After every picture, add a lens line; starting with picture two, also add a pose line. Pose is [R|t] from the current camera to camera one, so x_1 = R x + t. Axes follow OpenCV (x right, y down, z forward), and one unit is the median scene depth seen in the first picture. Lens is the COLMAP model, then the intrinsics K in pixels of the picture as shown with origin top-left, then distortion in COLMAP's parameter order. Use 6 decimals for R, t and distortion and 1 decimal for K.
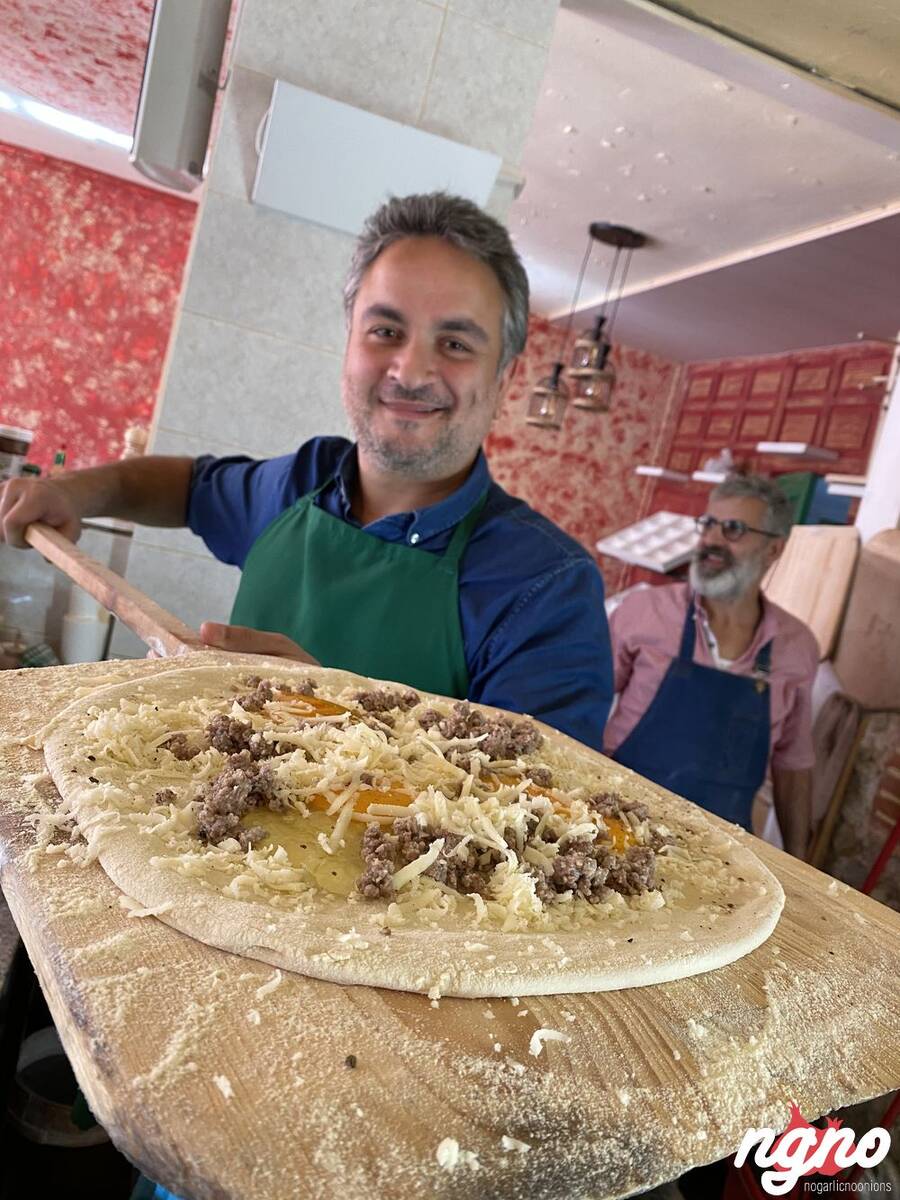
lens RADIAL K [[948.2, 0, 475.4], [0, 948.2, 601.1], [0, 0, 1]] dist [-0.004280, 0.000741]
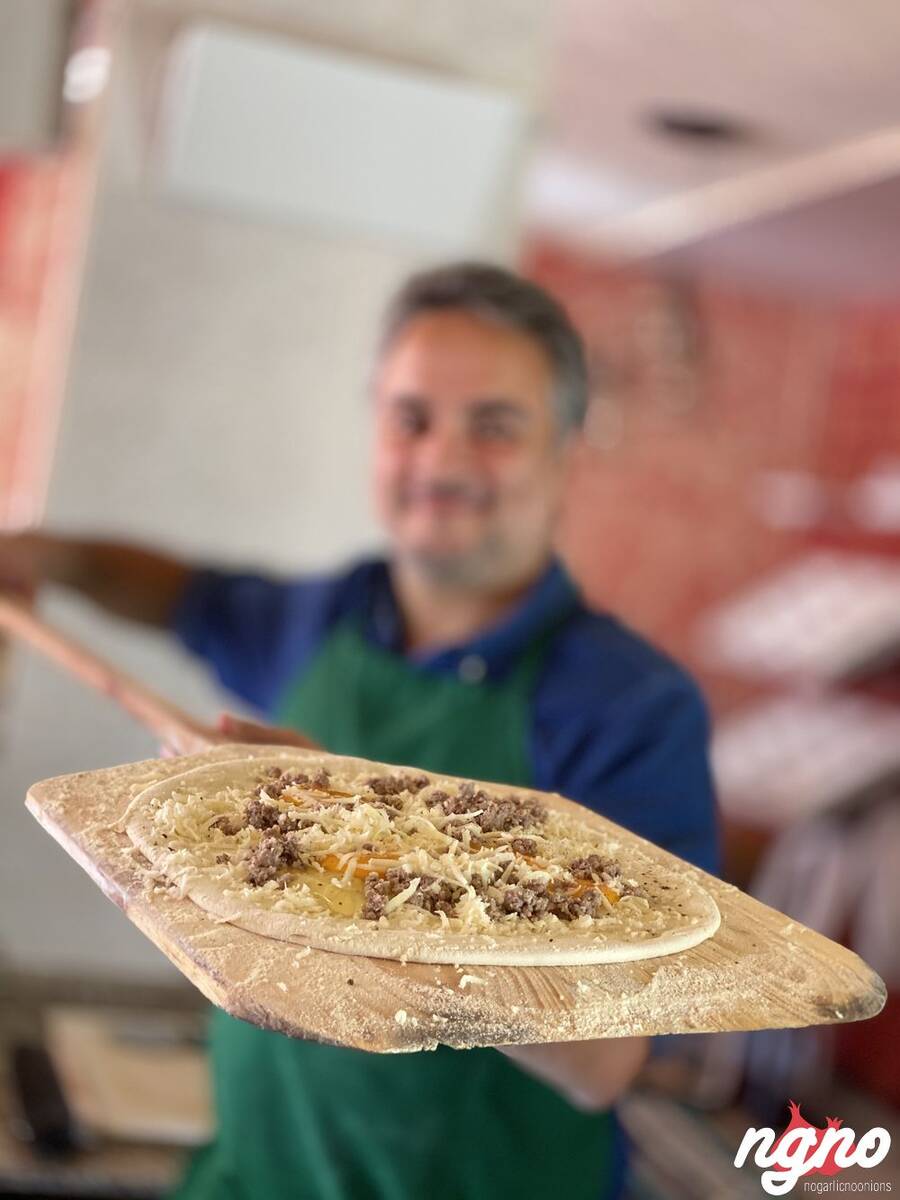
lens RADIAL K [[1819.4, 0, 450.0], [0, 1819.4, 600.0], [0, 0, 1]] dist [-0.591553, 7.270081]
pose [[0.991635, -0.061813, -0.113311, 0.321220], [0.061806, 0.998082, -0.003578, -0.140315], [0.113315, -0.003455, 0.993553, -1.559942]]
